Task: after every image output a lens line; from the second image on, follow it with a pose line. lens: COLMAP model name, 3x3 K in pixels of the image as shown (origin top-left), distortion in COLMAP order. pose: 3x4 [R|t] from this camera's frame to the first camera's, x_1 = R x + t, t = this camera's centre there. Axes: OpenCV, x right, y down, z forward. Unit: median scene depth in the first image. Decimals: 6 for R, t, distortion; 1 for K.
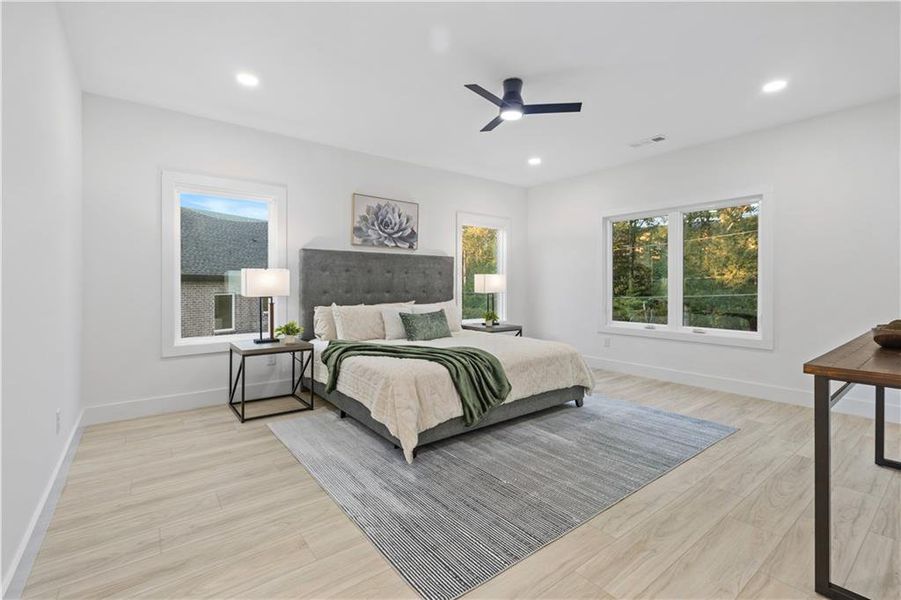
lens RADIAL K [[404.8, 0, 450.5], [0, 404.8, 291.2], [0, 0, 1]] dist [-0.000253, -0.000578]
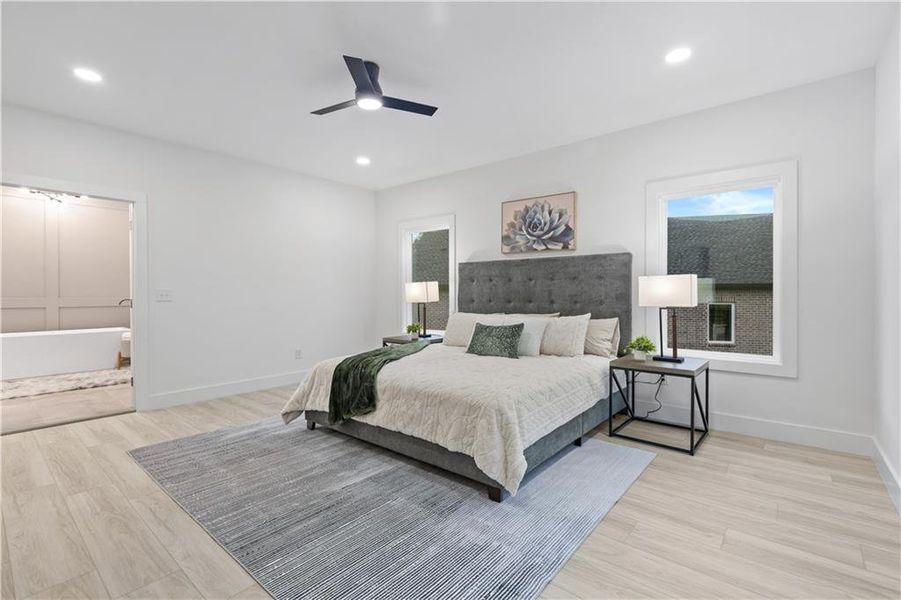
lens RADIAL K [[404.8, 0, 450.5], [0, 404.8, 291.2], [0, 0, 1]] dist [-0.000253, -0.000578]
pose [[0.222249, -0.005277, -0.974976, 0.692325], [-0.016895, 0.999814, -0.009263, -0.009226], [0.974843, 0.018530, 0.222119, 0.632851]]
